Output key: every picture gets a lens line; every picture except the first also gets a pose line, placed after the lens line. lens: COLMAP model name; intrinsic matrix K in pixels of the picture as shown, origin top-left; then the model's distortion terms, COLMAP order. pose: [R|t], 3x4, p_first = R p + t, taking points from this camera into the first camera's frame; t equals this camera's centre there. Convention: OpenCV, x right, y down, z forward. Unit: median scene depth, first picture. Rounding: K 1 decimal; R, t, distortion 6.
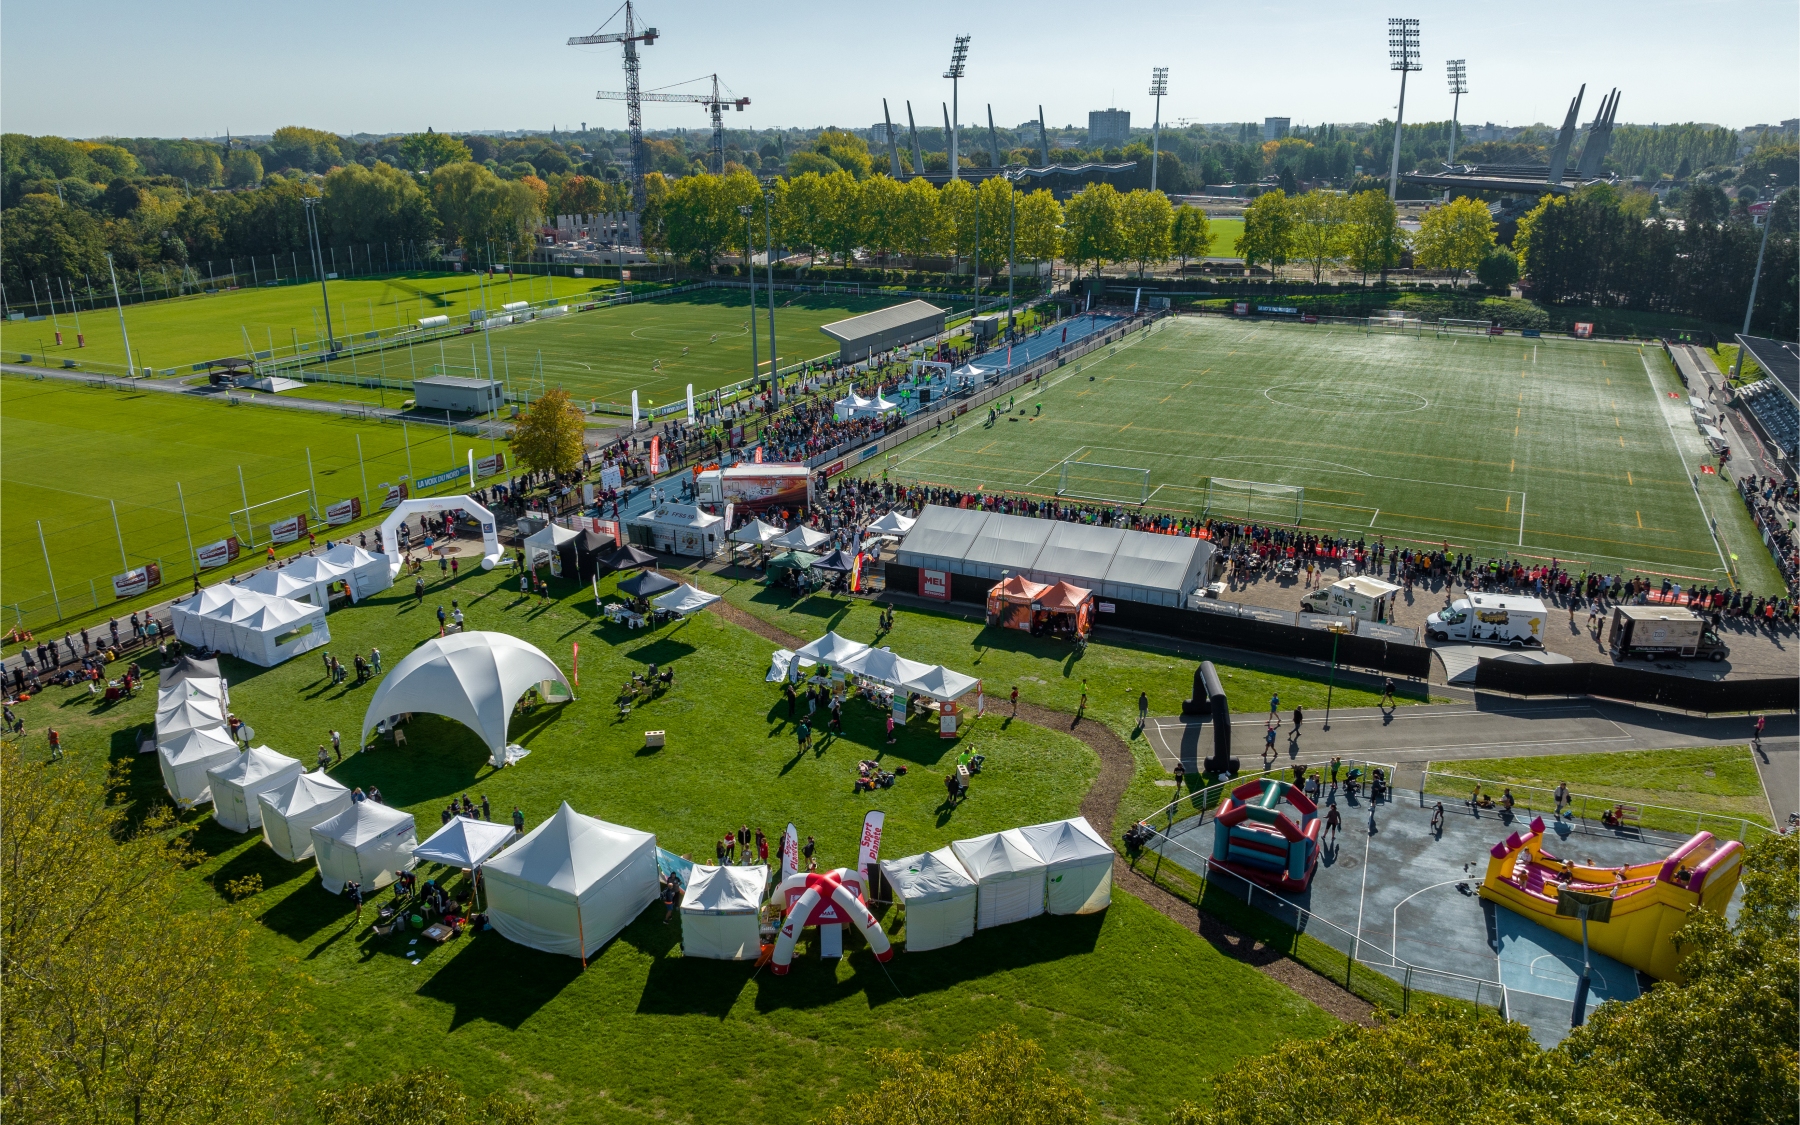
lens RADIAL K [[1256.0, 0, 901.1], [0, 1256.0, 569.6], [0, 0, 1]] dist [-0.038079, 0.000149]
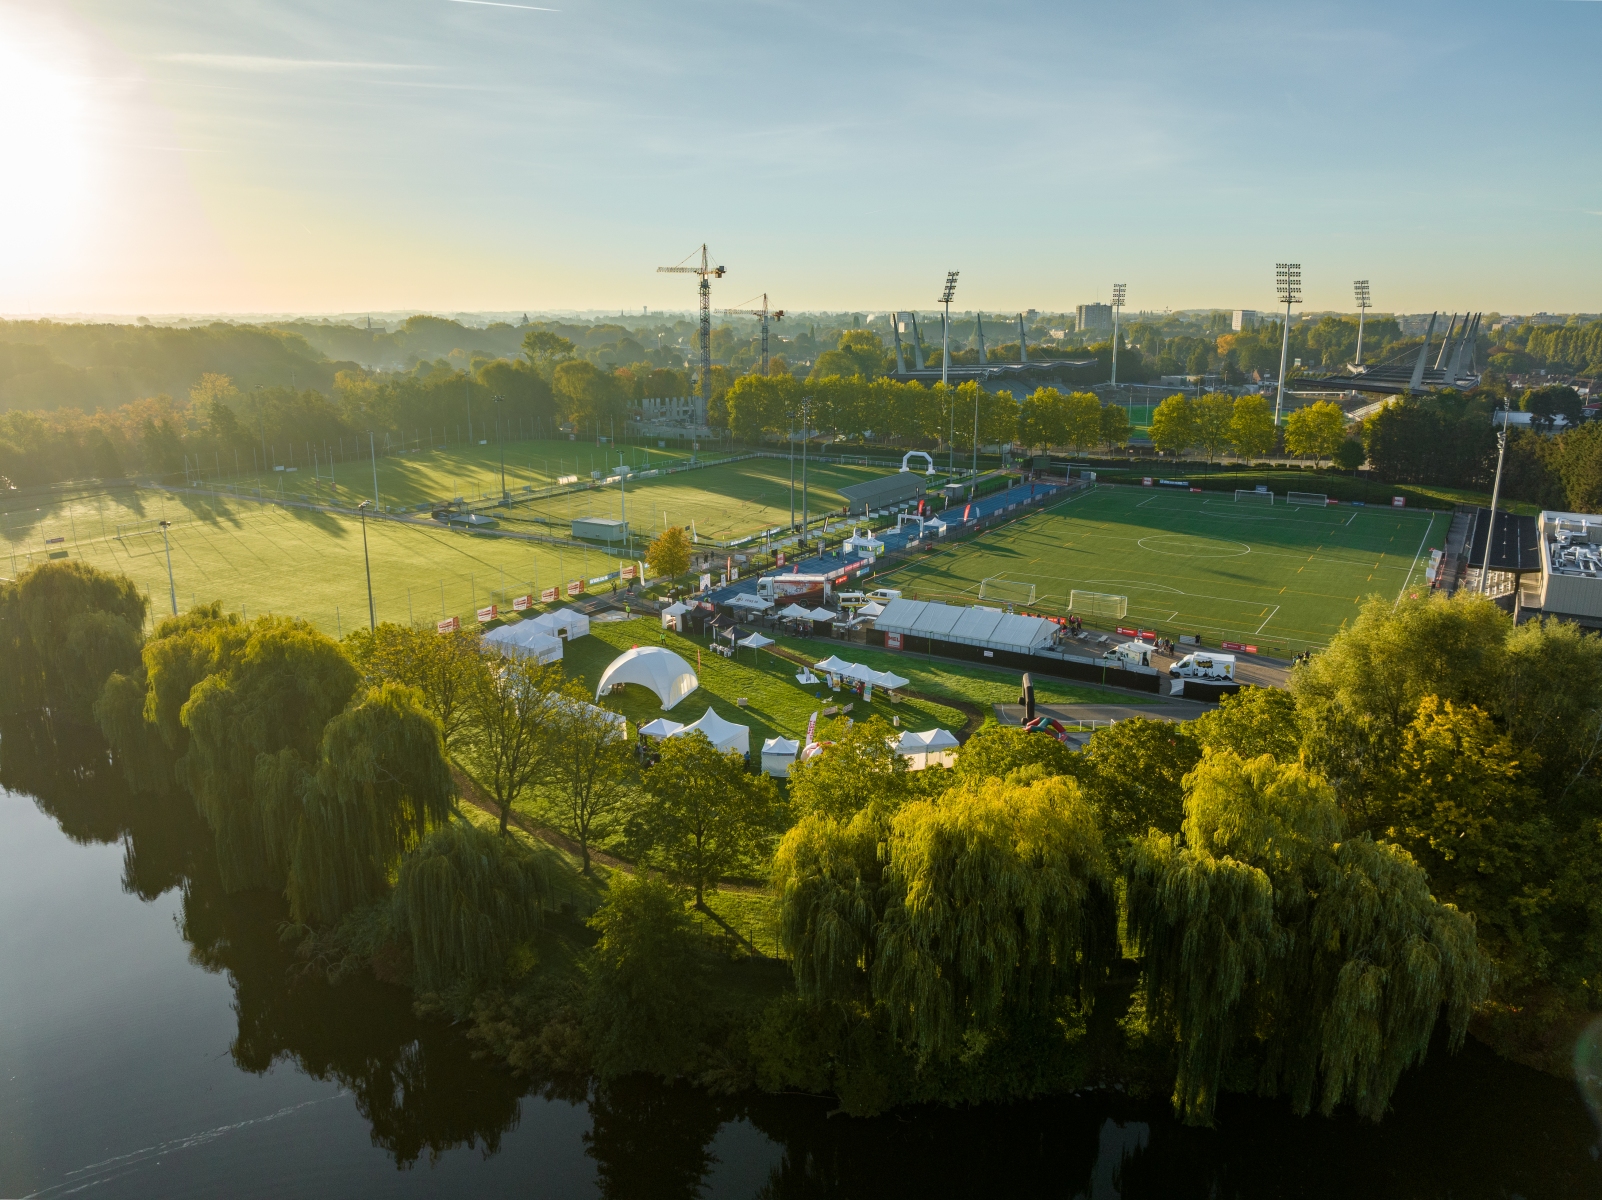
lens RADIAL K [[1121.3, 0, 801.0], [0, 1121.3, 600.0], [0, 0, 1]] dist [-0.035147, 0.000775]
pose [[0.994920, 0.029210, -0.096340, 0.039818], [-0.037465, 0.995674, -0.085028, 0.079406], [0.093439, 0.088205, 0.991710, -0.490087]]
